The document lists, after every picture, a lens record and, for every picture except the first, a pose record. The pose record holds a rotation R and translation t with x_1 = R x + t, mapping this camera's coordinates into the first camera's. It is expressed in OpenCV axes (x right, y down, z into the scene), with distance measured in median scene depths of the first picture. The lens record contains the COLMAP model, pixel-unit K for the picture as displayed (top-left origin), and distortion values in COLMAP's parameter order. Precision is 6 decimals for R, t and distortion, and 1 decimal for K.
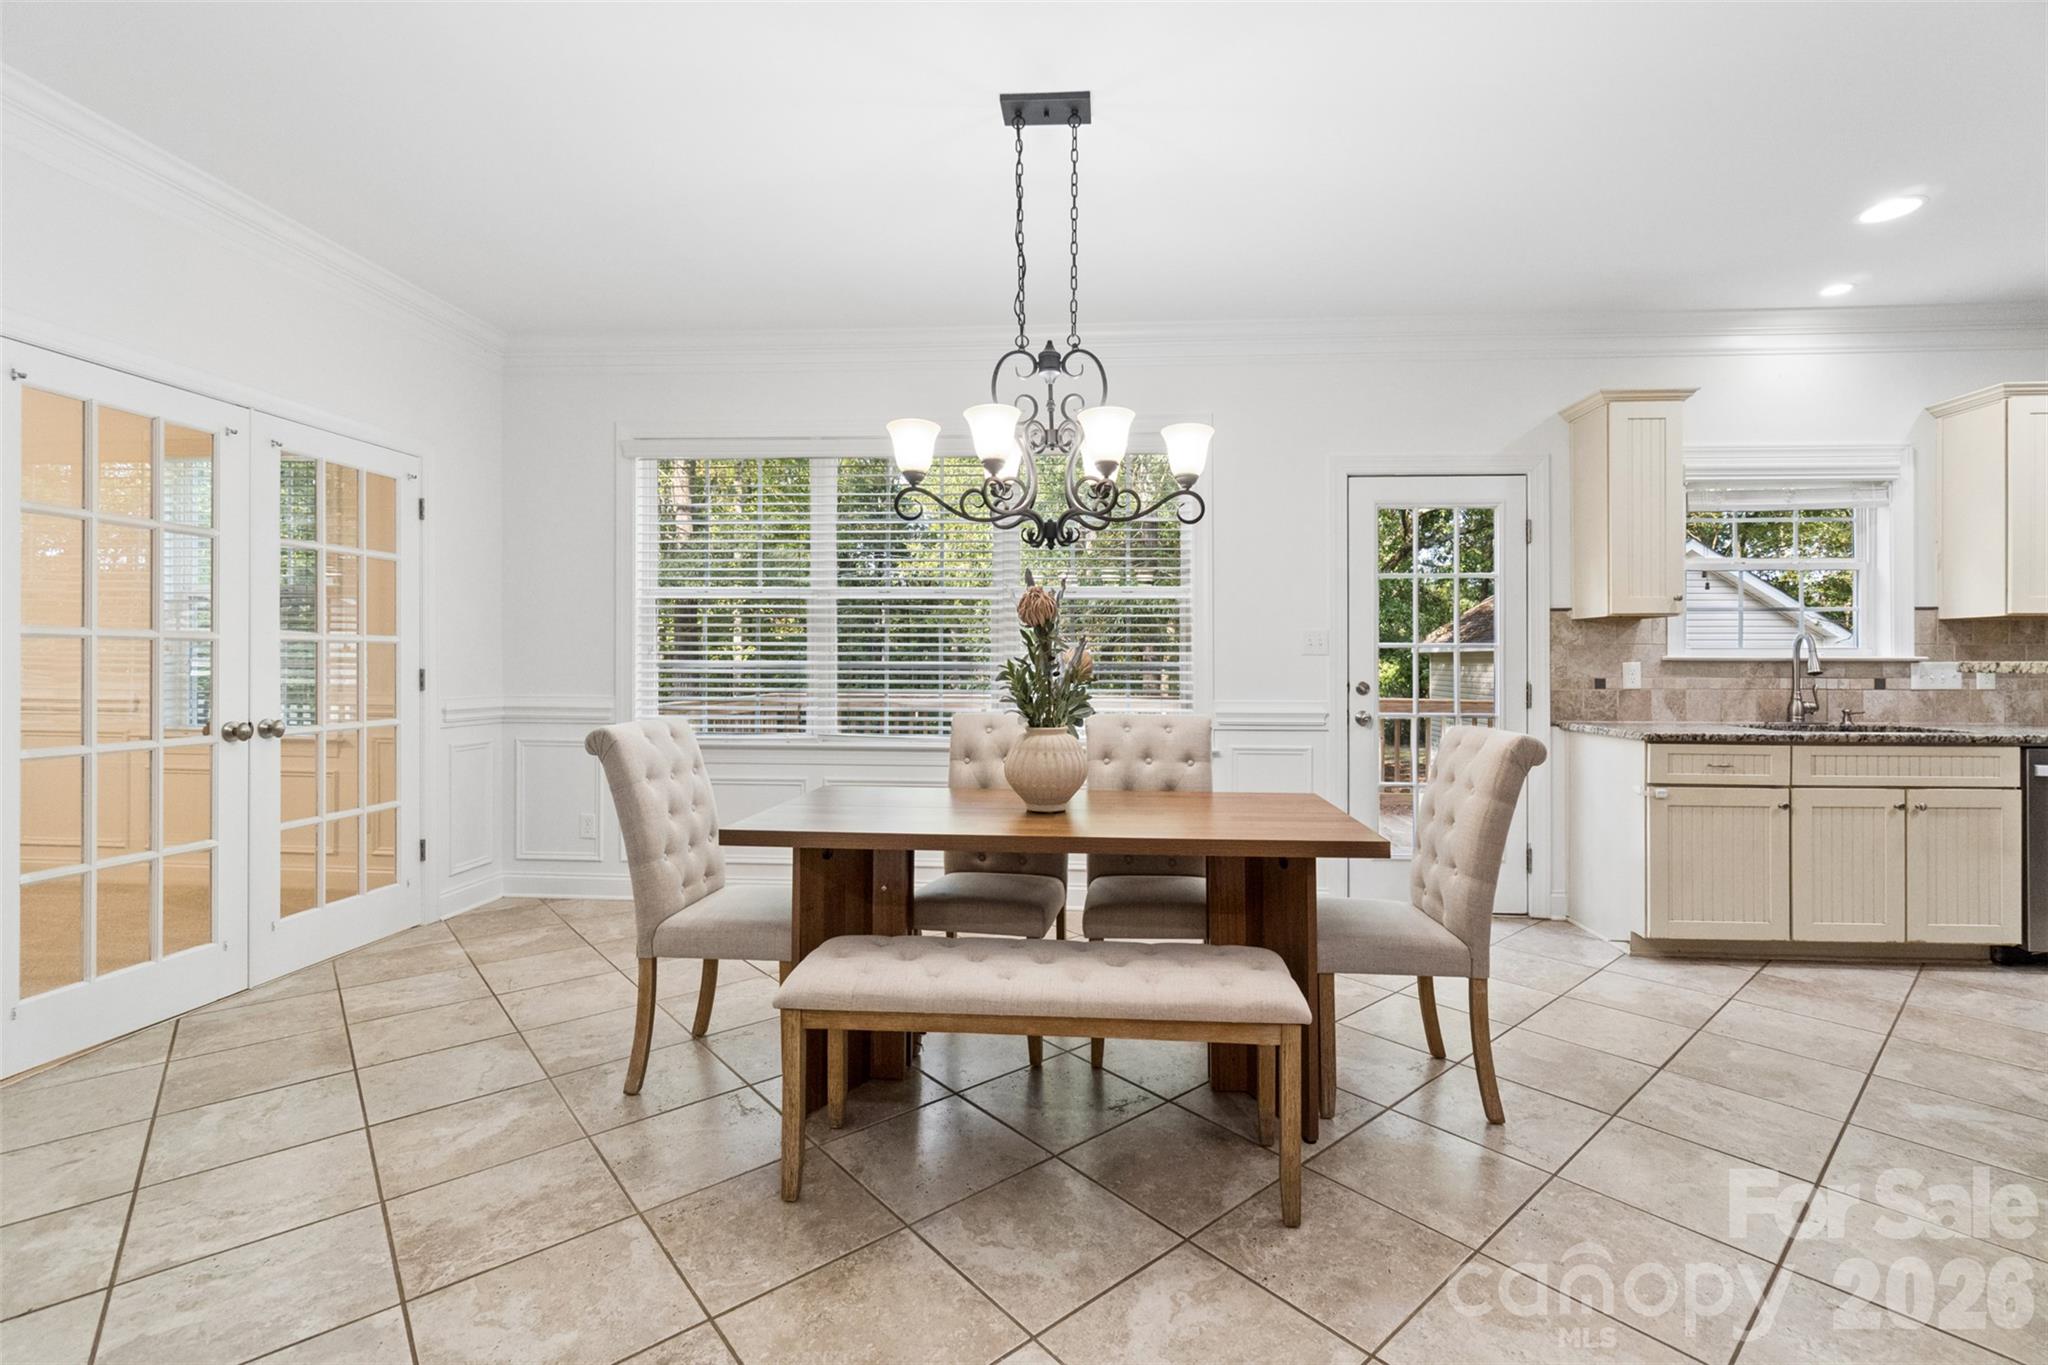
lens RADIAL K [[891.3, 0, 1061.1], [0, 891.3, 661.9], [0, 0, 1]] dist [-0.002154, -0.000126]
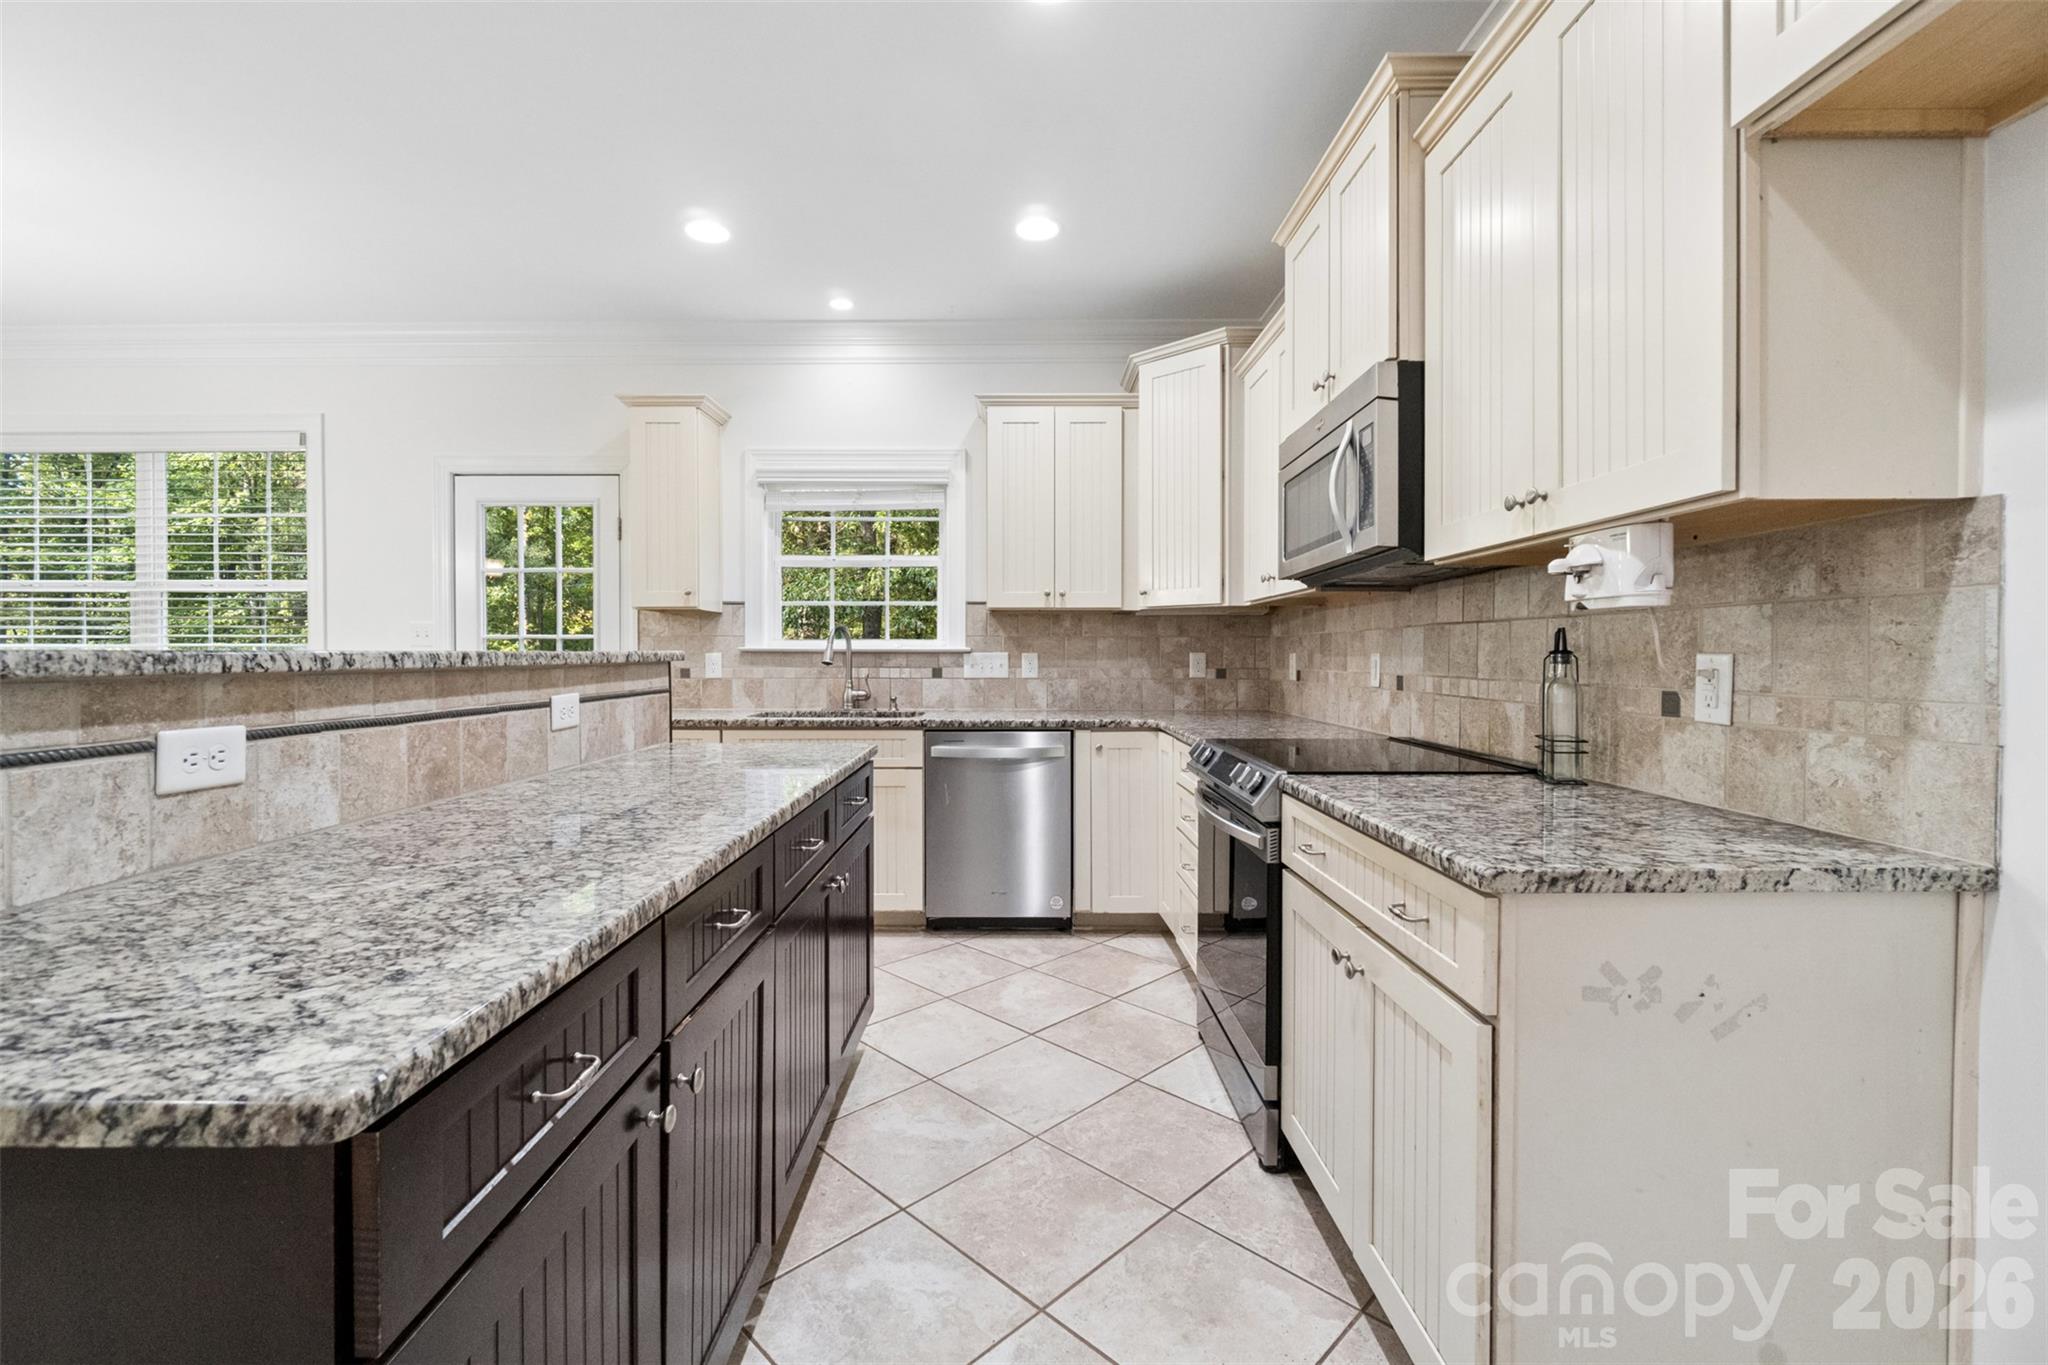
lens RADIAL K [[885.1, 0, 1020.8], [0, 885.1, 669.6], [0, 0, 1]] dist [-0.013613, -0.000038]
pose [[0.998112, -0.001746, 0.061393, 0.957709], [0.000860, 0.999895, 0.014454, 0.005268], [-0.061412, -0.014374, 0.998009, -0.072049]]
